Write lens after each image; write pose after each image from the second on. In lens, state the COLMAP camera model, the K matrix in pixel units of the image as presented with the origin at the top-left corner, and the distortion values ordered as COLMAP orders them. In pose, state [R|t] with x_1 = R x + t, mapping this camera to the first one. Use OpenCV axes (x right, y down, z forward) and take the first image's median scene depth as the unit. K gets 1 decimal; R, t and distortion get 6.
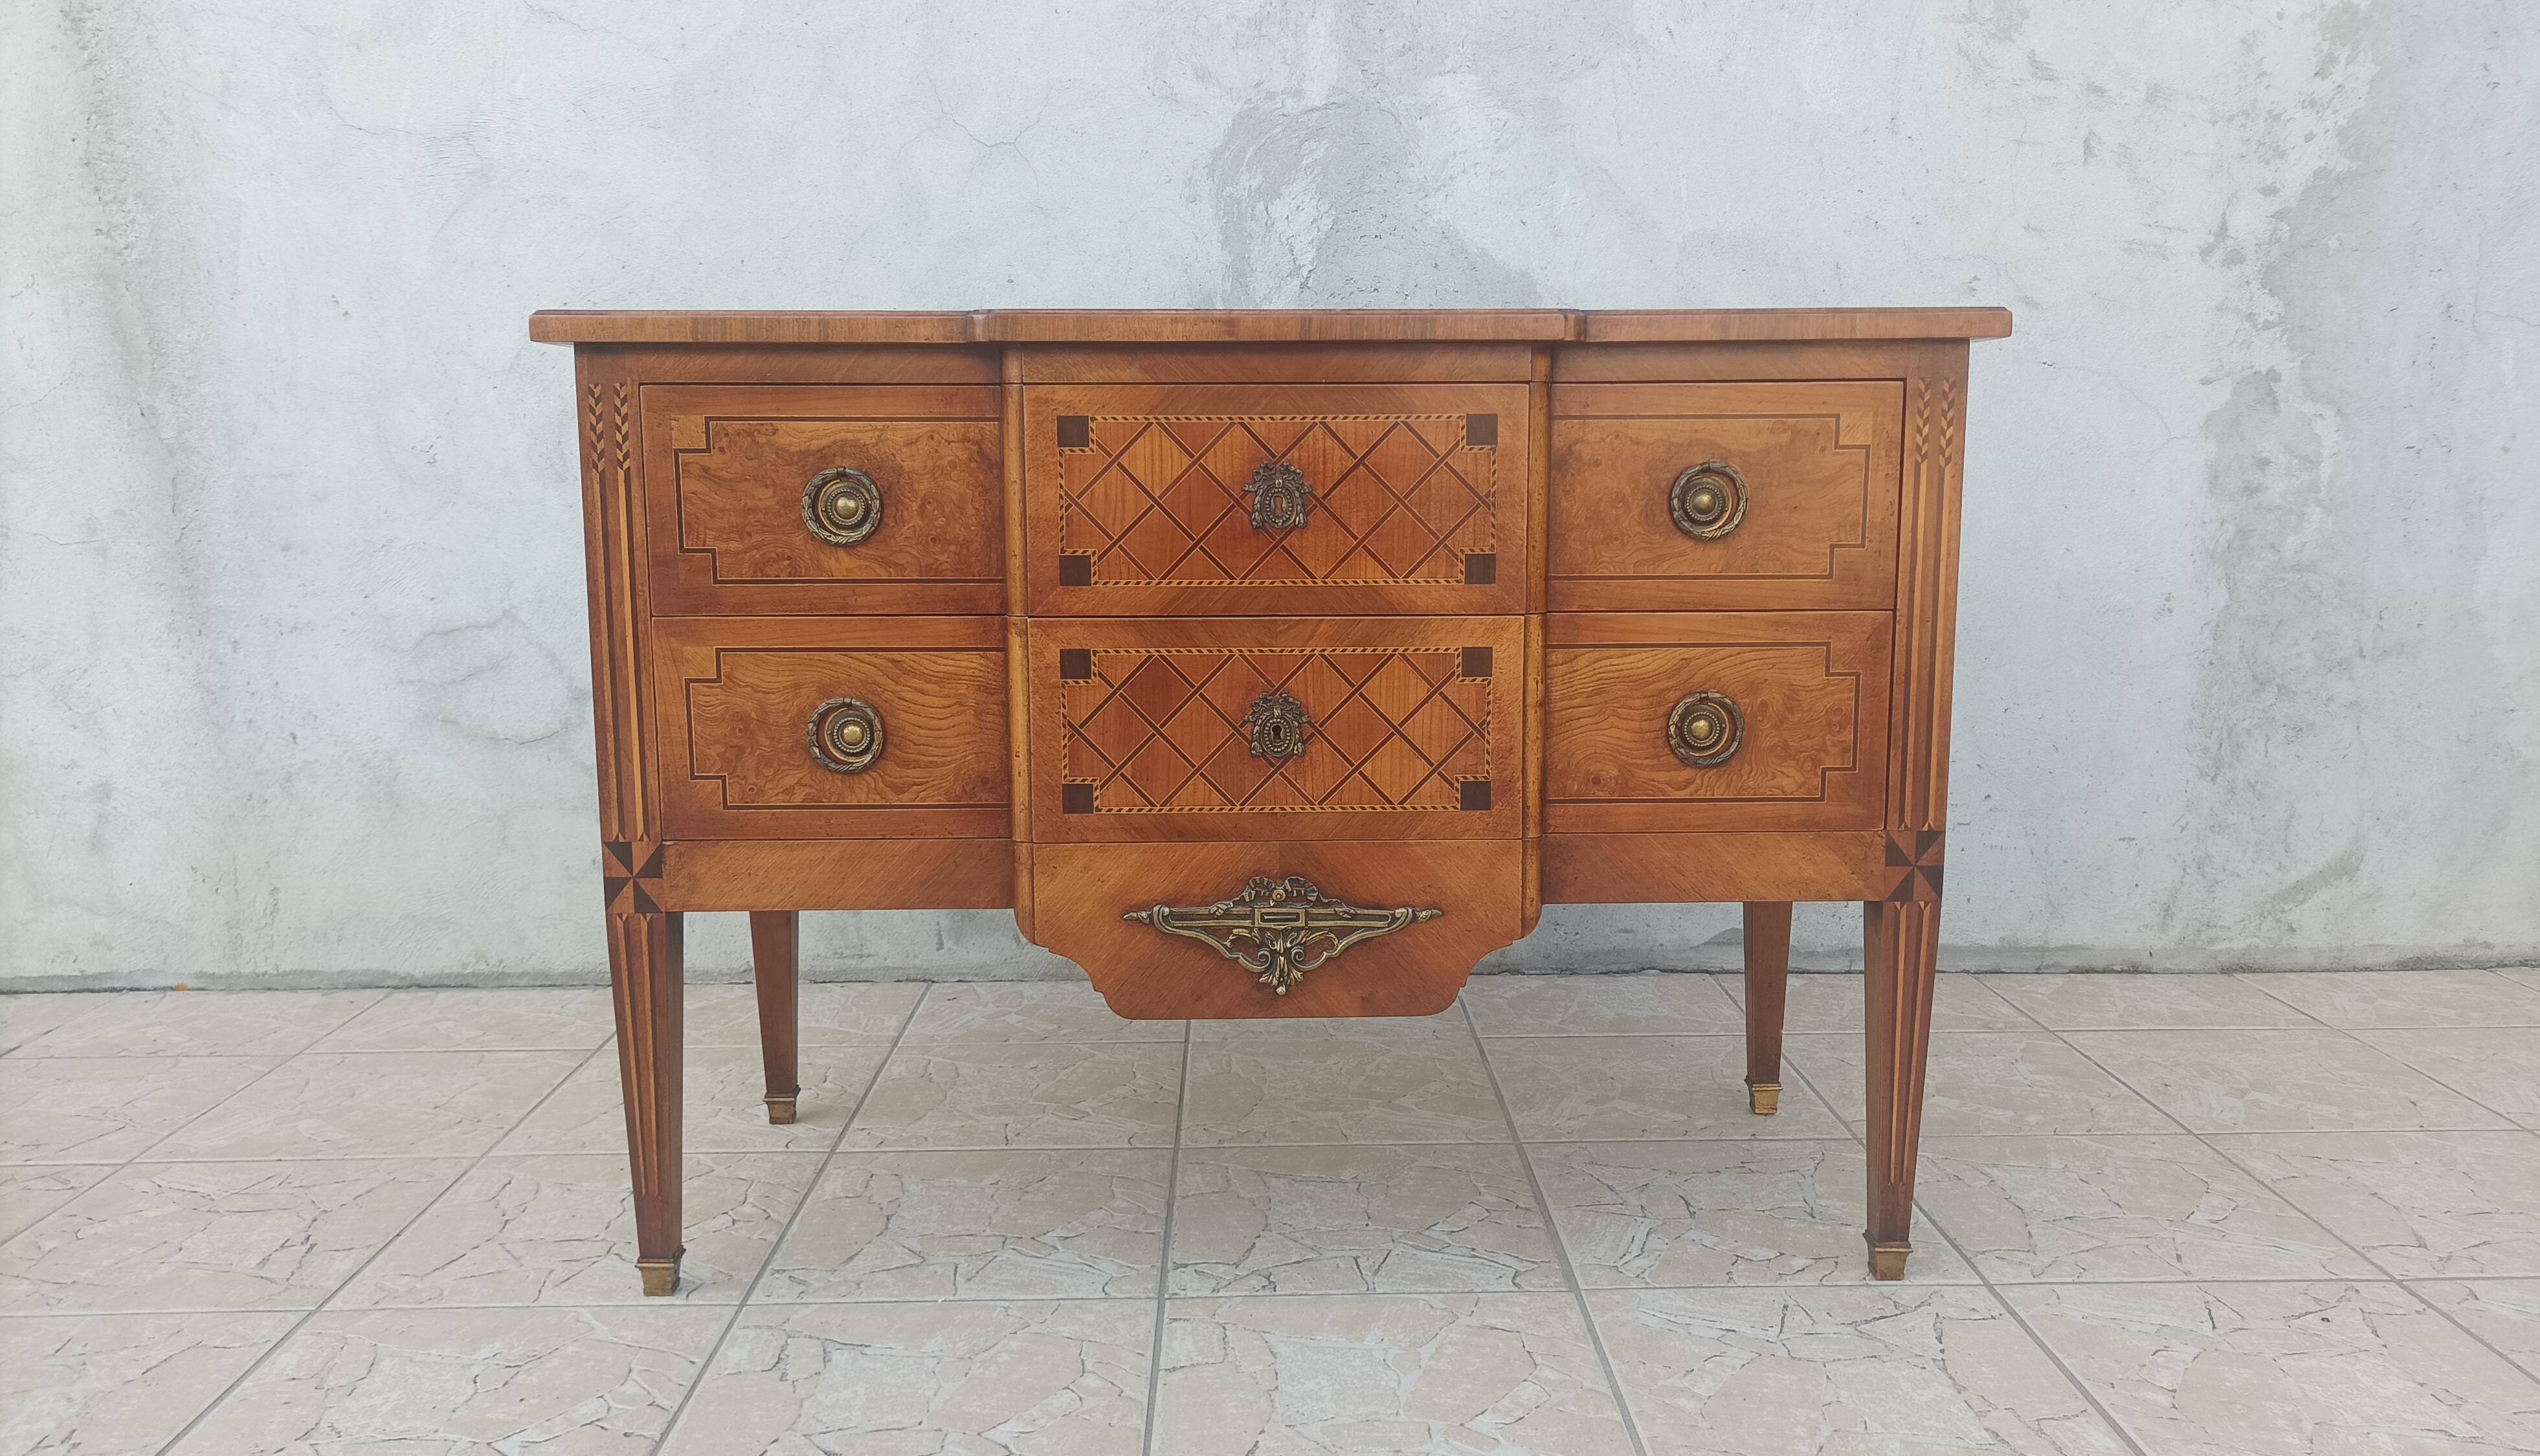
lens RADIAL K [[1916.3, 0, 1304.3], [0, 1916.3, 736.3], [0, 0, 1]] dist [0.029527, -0.030755]
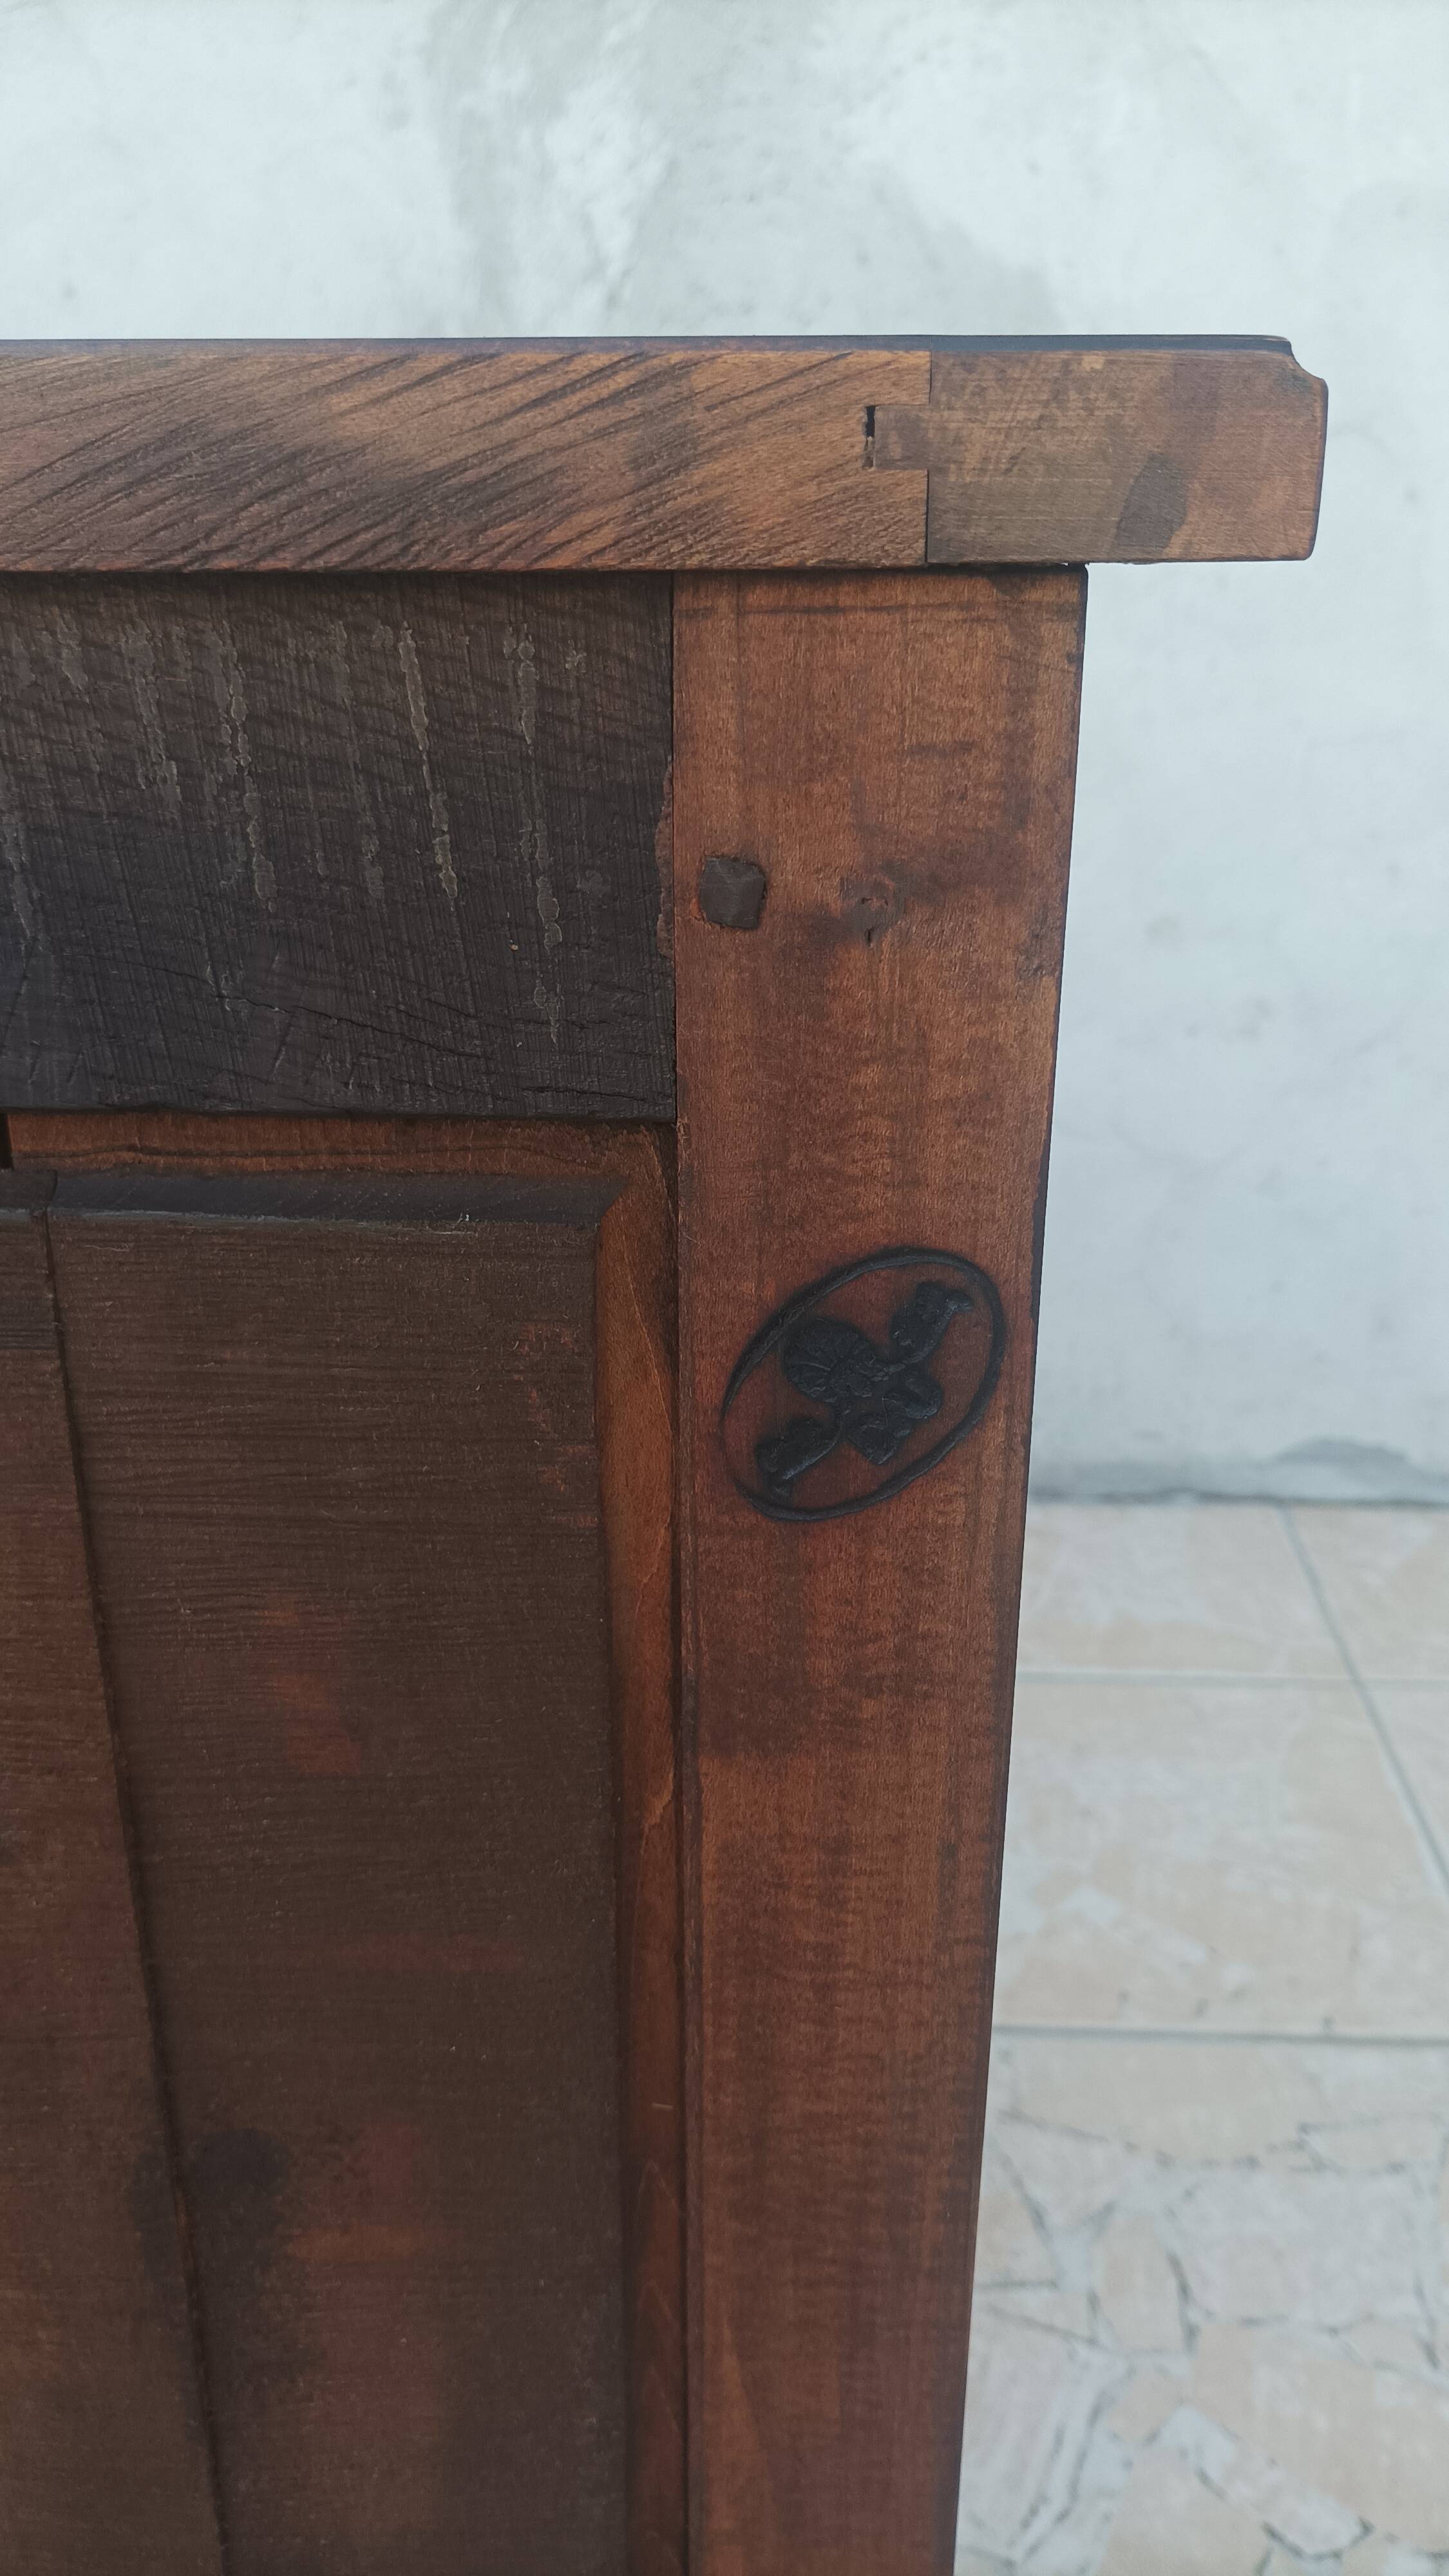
lens RADIAL K [[1916.2, 0, 755.7], [0, 1916.2, 1299.8], [0, 0, 1]] dist [0.027629, -0.044079]
pose [[0.997488, 0.032396, -0.062990, 0.129161], [-0.015882, 0.968931, 0.246822, -0.155849], [0.069029, -0.245202, 0.967011, 0.661833]]
